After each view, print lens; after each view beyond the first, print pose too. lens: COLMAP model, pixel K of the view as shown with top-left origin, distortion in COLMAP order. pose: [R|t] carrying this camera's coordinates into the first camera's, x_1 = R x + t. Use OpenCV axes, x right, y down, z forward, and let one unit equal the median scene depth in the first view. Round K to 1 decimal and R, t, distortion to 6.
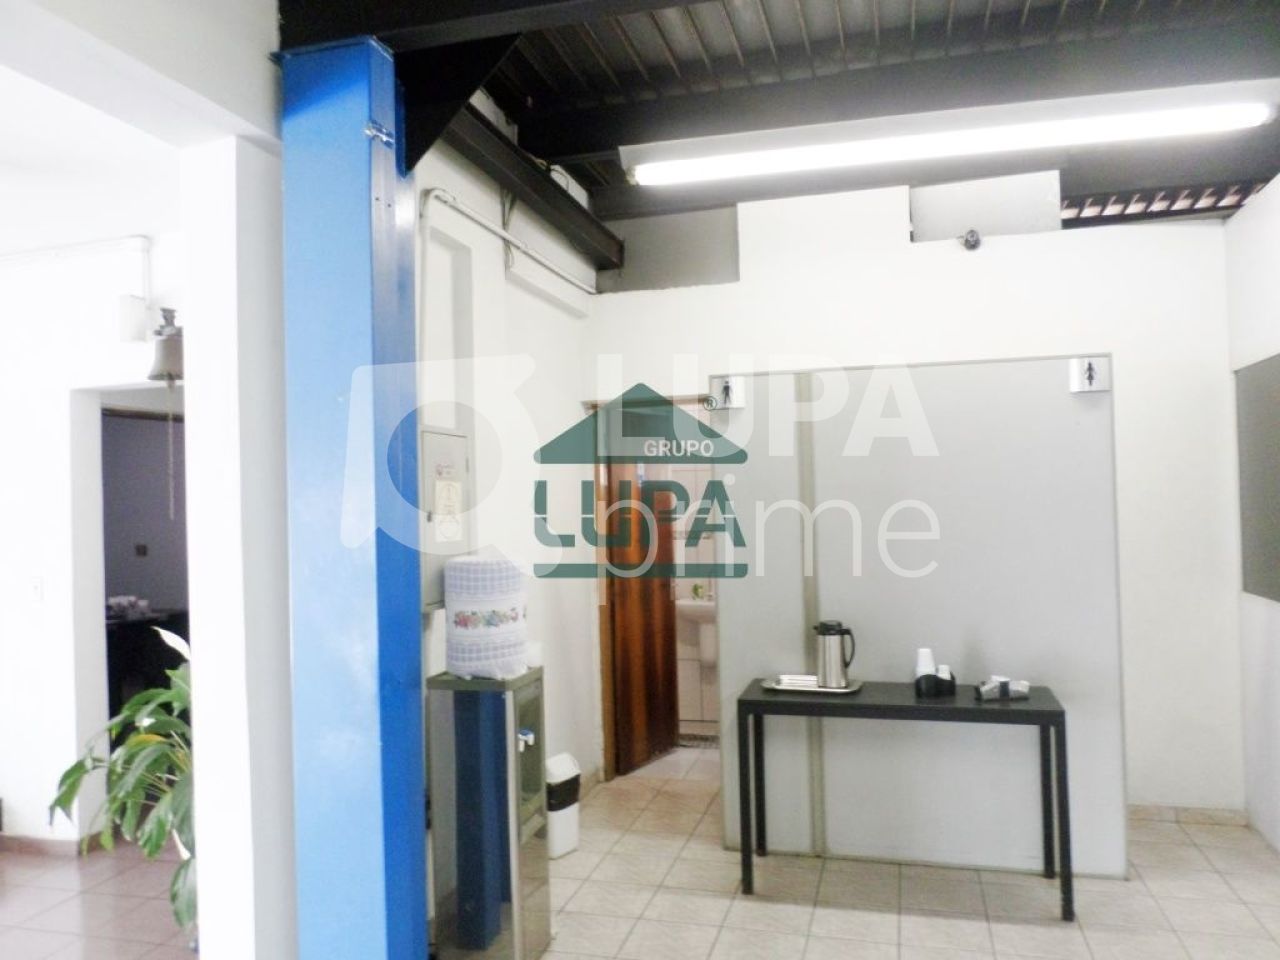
lens RADIAL K [[966.2, 0, 637.9], [0, 966.2, 479.1], [0, 0, 1]] dist [-0.003166, 0.000056]
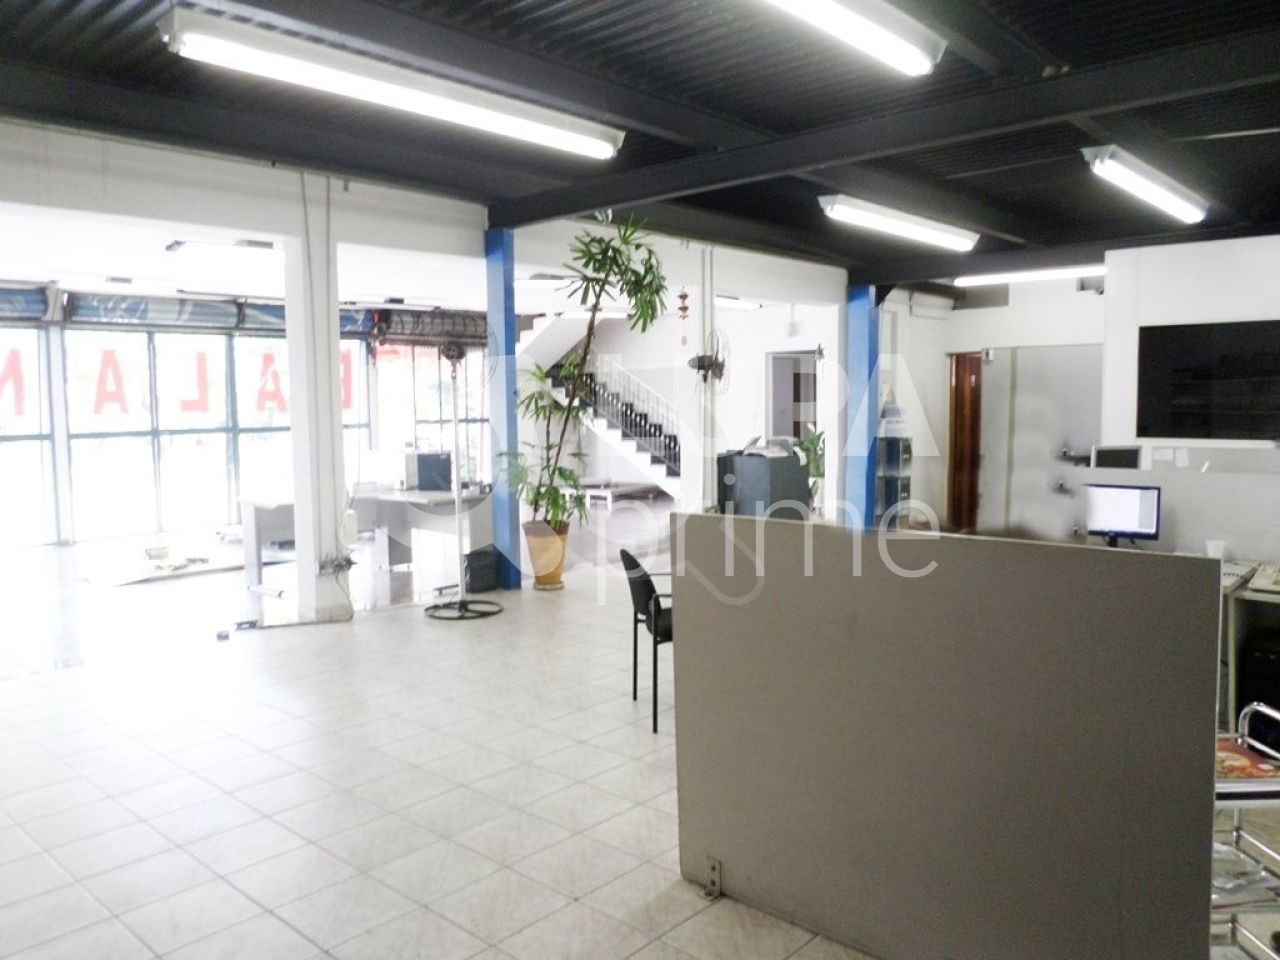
lens RADIAL K [[966.2, 0, 639.2], [0, 966.2, 475.7], [0, 0, 1]] dist [-0.003166, 0.000056]
pose [[0.890251, 0.055954, -0.452020, 0.531940], [-0.007027, 0.993995, 0.109204, -0.040157], [0.455416, -0.094043, 0.885298, -2.237943]]
